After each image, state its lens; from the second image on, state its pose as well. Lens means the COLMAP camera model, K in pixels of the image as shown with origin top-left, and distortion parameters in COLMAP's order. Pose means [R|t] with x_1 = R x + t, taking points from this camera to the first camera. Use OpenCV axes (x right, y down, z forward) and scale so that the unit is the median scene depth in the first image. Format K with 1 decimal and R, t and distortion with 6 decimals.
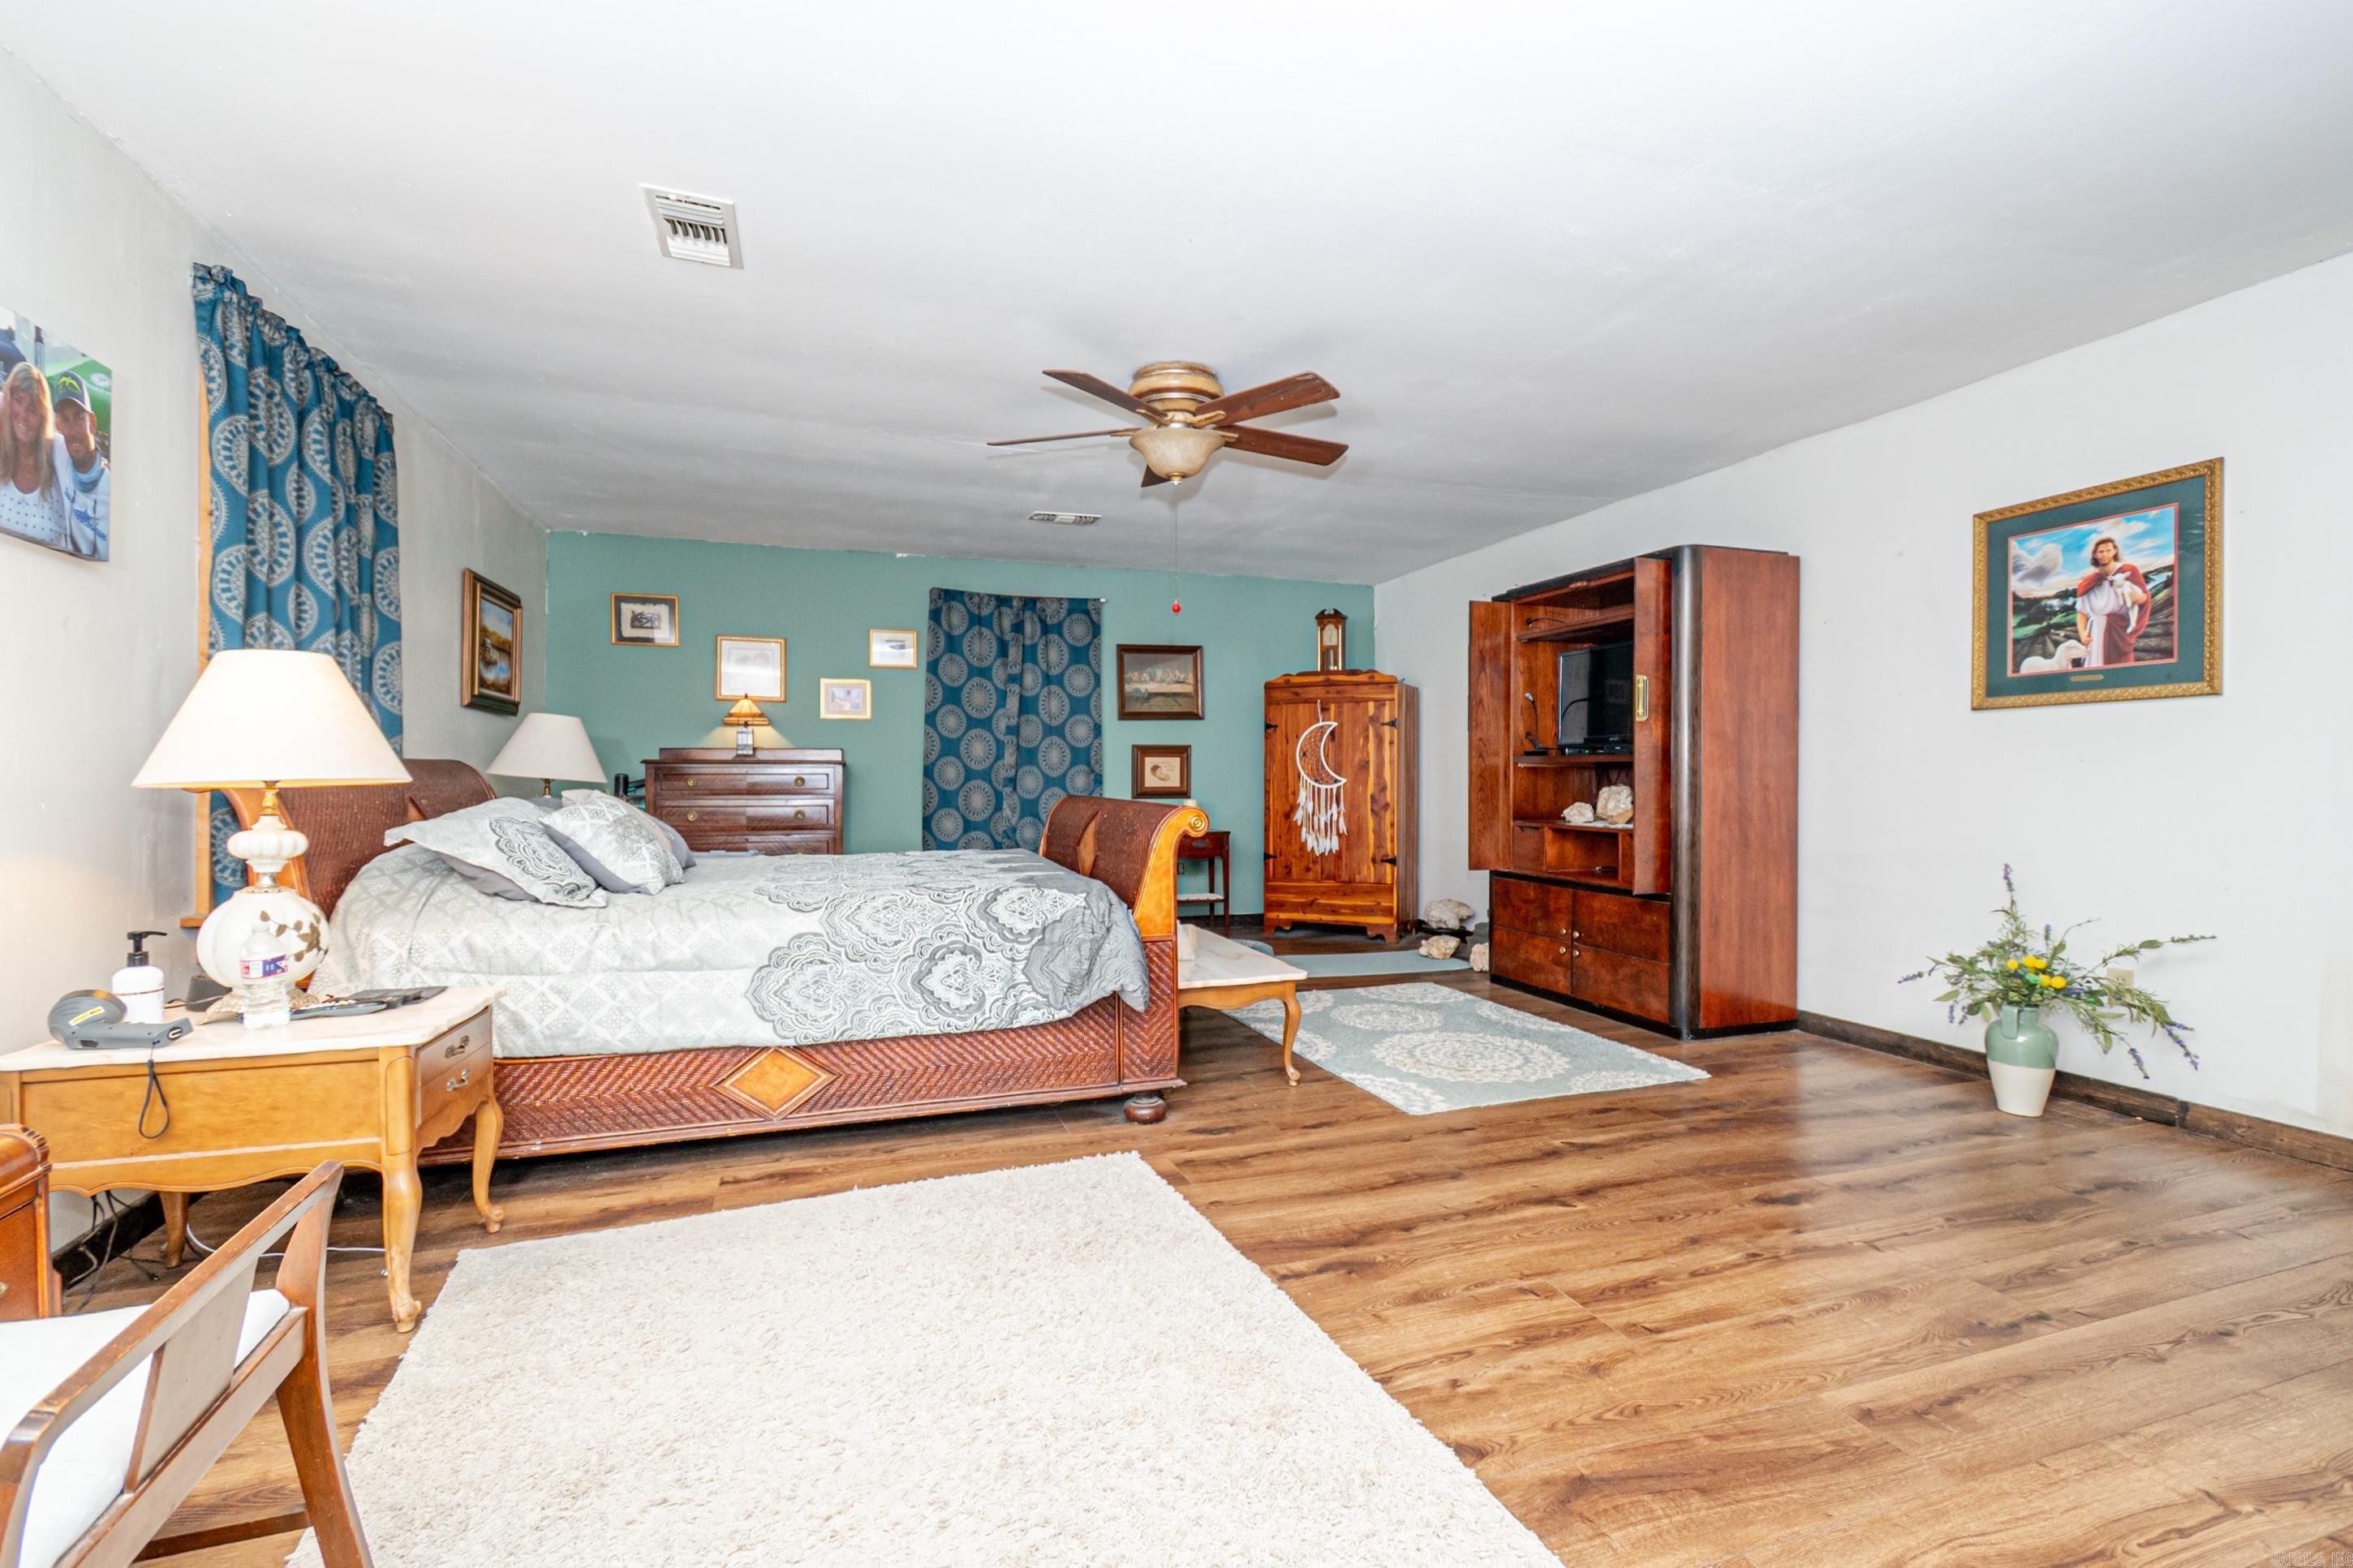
lens RADIAL K [[1045.0, 0, 1179.6], [0, 1045.0, 783.3], [0, 0, 1]] dist [0.010491, -0.005430]
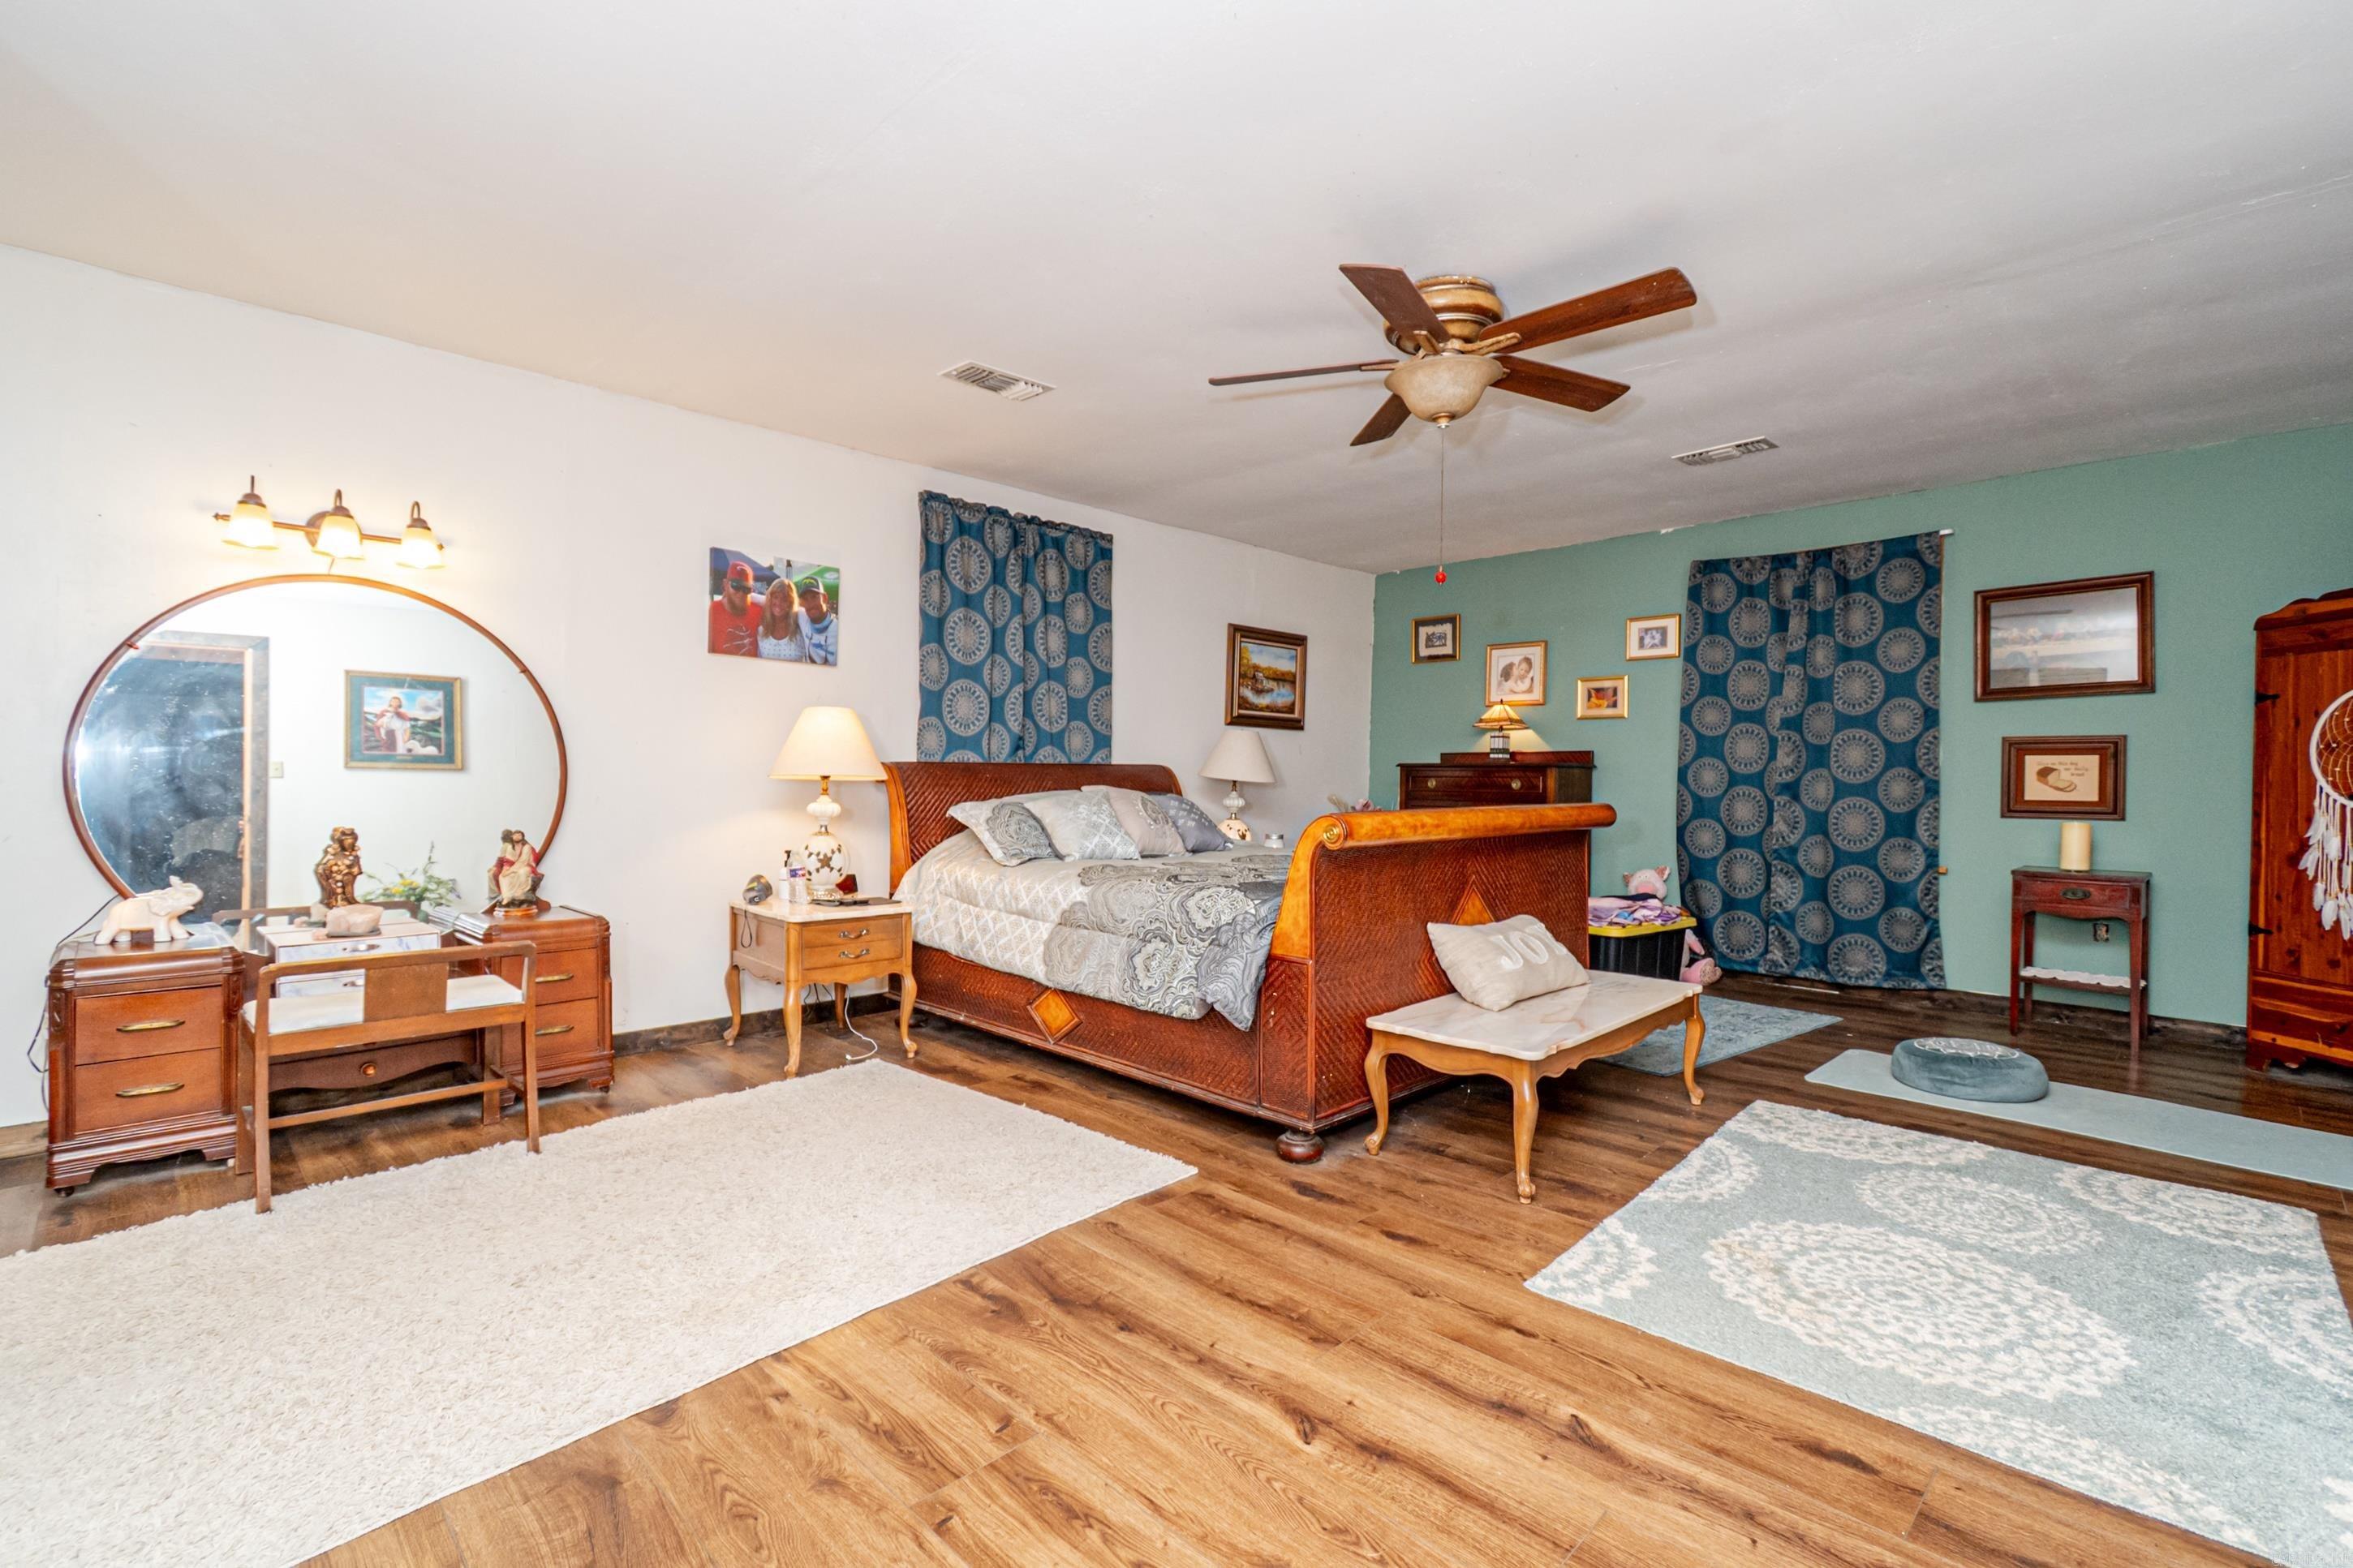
lens RADIAL K [[1045.0, 0, 1179.6], [0, 1045.0, 783.3], [0, 0, 1]] dist [0.010491, -0.005430]
pose [[0.434213, 0.011599, -0.900736, 0.651172], [-0.015302, 0.999868, 0.005498, -0.005538], [0.900680, 0.011396, 0.434333, 0.451775]]
